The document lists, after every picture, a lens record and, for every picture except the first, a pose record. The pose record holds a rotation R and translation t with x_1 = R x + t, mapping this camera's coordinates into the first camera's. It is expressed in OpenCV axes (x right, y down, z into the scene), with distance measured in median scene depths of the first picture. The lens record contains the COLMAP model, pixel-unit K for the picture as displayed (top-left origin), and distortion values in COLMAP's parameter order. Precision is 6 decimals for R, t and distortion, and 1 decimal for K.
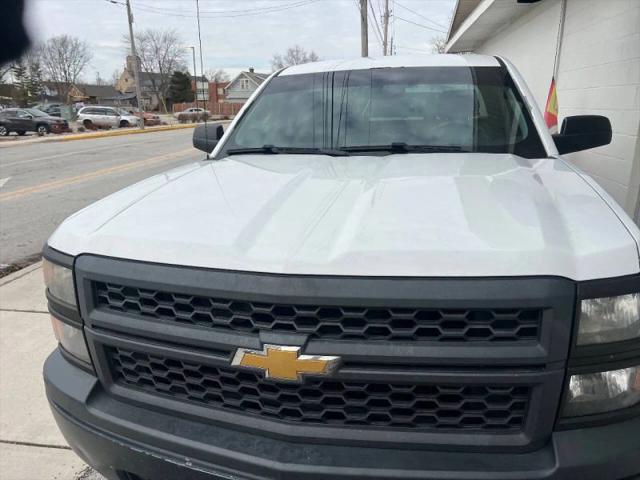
lens RADIAL K [[482.1, 0, 314.6], [0, 482.1, 239.5], [0, 0, 1]] dist [0.048292, -0.058848]
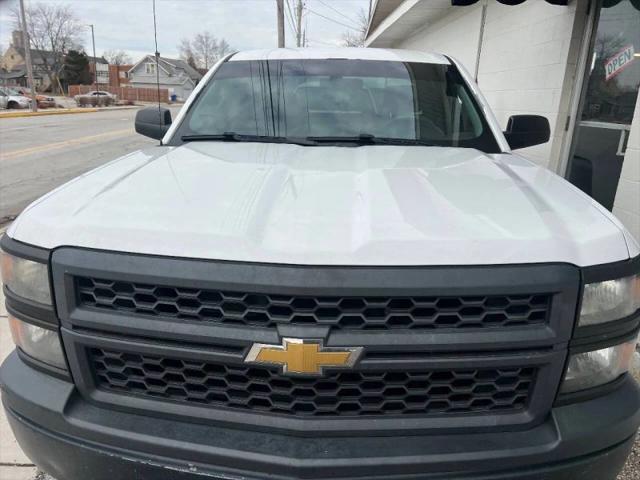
lens RADIAL K [[482.0, 0, 320.0], [0, 482.0, 240.0], [0, 0, 1]] dist [0.056065, -0.069643]
pose [[0.983605, -0.006740, 0.180211, -0.188082], [0.003685, 0.999844, 0.017280, 0.004641], [-0.180300, -0.016332, 0.983476, 0.040984]]
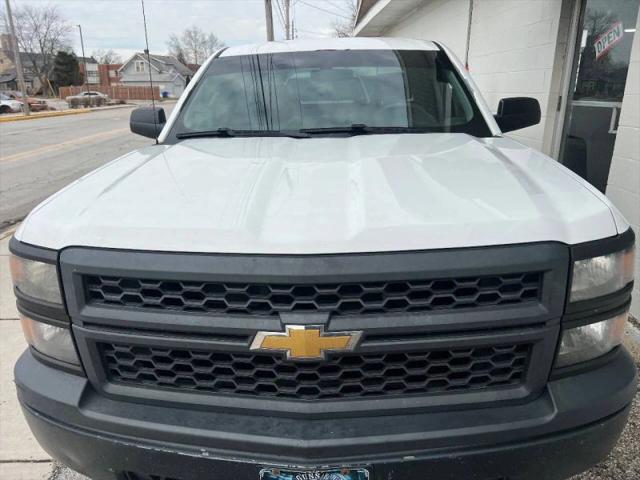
lens RADIAL K [[482.1, 0, 314.6], [0, 482.1, 239.5], [0, 0, 1]] dist [0.048292, -0.058848]
pose [[0.983549, -0.052709, 0.172780, -0.192393], [0.047423, 0.998276, 0.034583, 0.006406], [-0.174305, -0.025821, 0.984353, 0.008386]]
